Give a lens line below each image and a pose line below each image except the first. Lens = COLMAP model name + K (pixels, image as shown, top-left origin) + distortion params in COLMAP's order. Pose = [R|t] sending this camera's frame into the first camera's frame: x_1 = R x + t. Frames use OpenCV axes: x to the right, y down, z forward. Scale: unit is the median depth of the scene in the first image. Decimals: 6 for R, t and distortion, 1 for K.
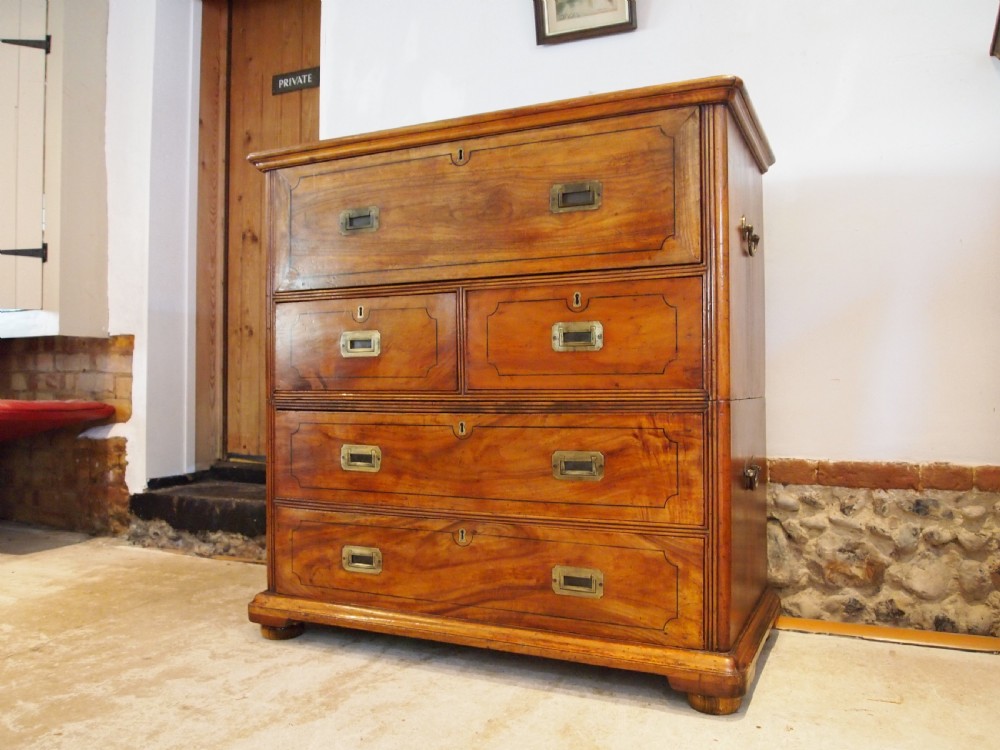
lens RADIAL K [[791.8, 0, 504.5], [0, 791.8, 376.1], [0, 0, 1]] dist [-0.044004, -0.004774]
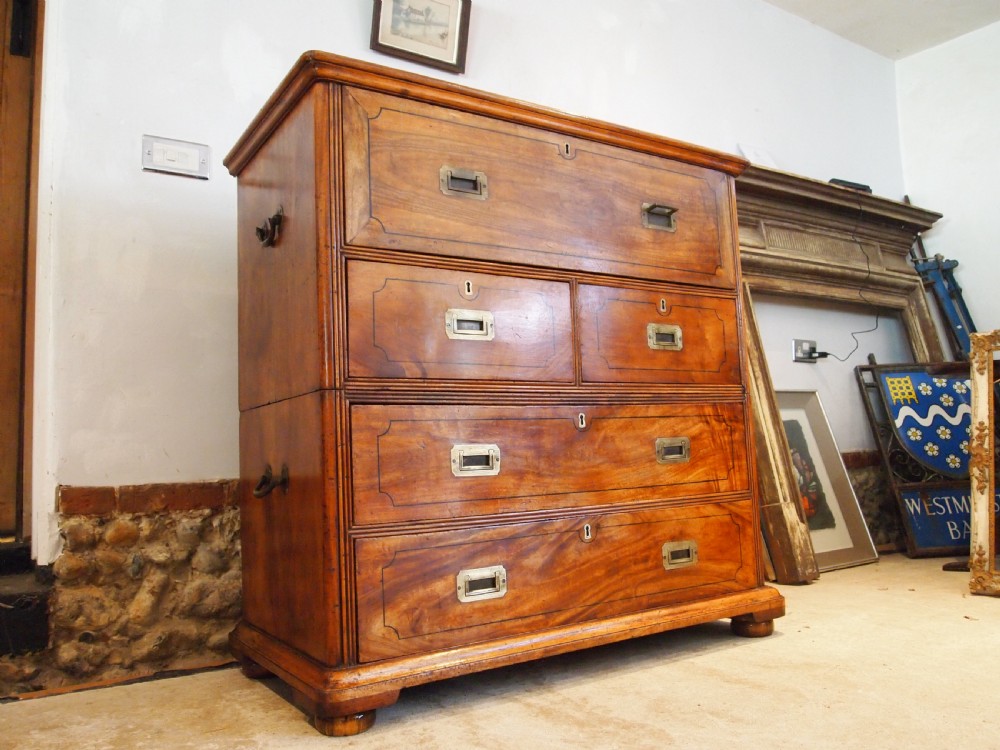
lens RADIAL K [[791.8, 0, 504.5], [0, 791.8, 376.1], [0, 0, 1]] dist [-0.044004, -0.004774]
pose [[0.531452, 0.067881, 0.844364, -0.918156], [0.029560, 0.994691, -0.098572, 0.103256], [-0.846572, 0.077346, 0.526624, 0.554115]]
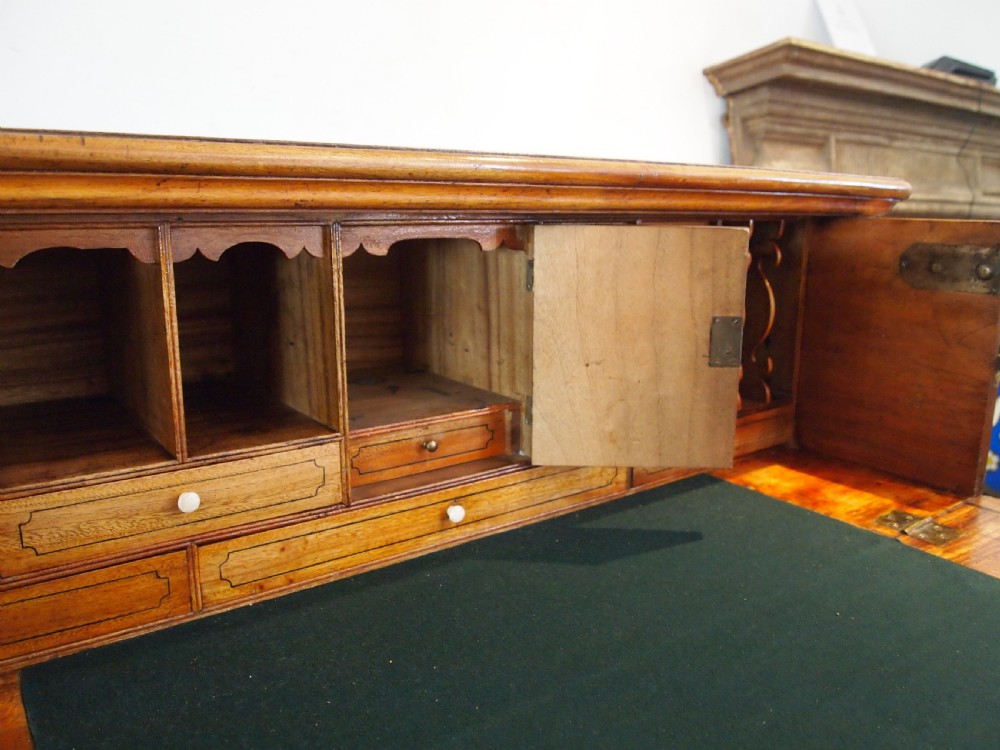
lens RADIAL K [[791.8, 0, 504.5], [0, 791.8, 376.1], [0, 0, 1]] dist [-0.044004, -0.004774]
pose [[0.490024, -0.178020, 0.853338, -0.353619], [-0.033428, 0.974367, 0.222465, -0.304898], [-0.871068, -0.137538, 0.471512, 0.809140]]
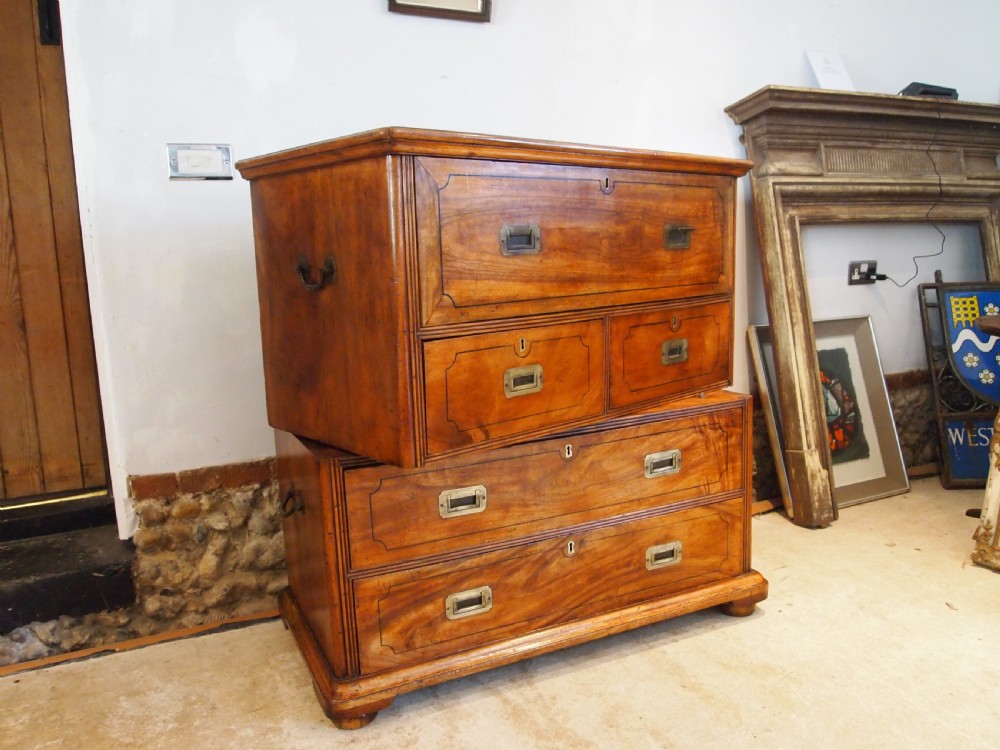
lens RADIAL K [[792.2, 0, 504.0], [0, 792.2, 373.5], [0, 0, 1]] dist [-0.048467, 0.000556]
pose [[0.639655, -0.136191, 0.756501, -0.878859], [0.026805, 0.987532, 0.155118, -0.198801], [-0.768195, -0.078944, 0.635330, 0.398063]]
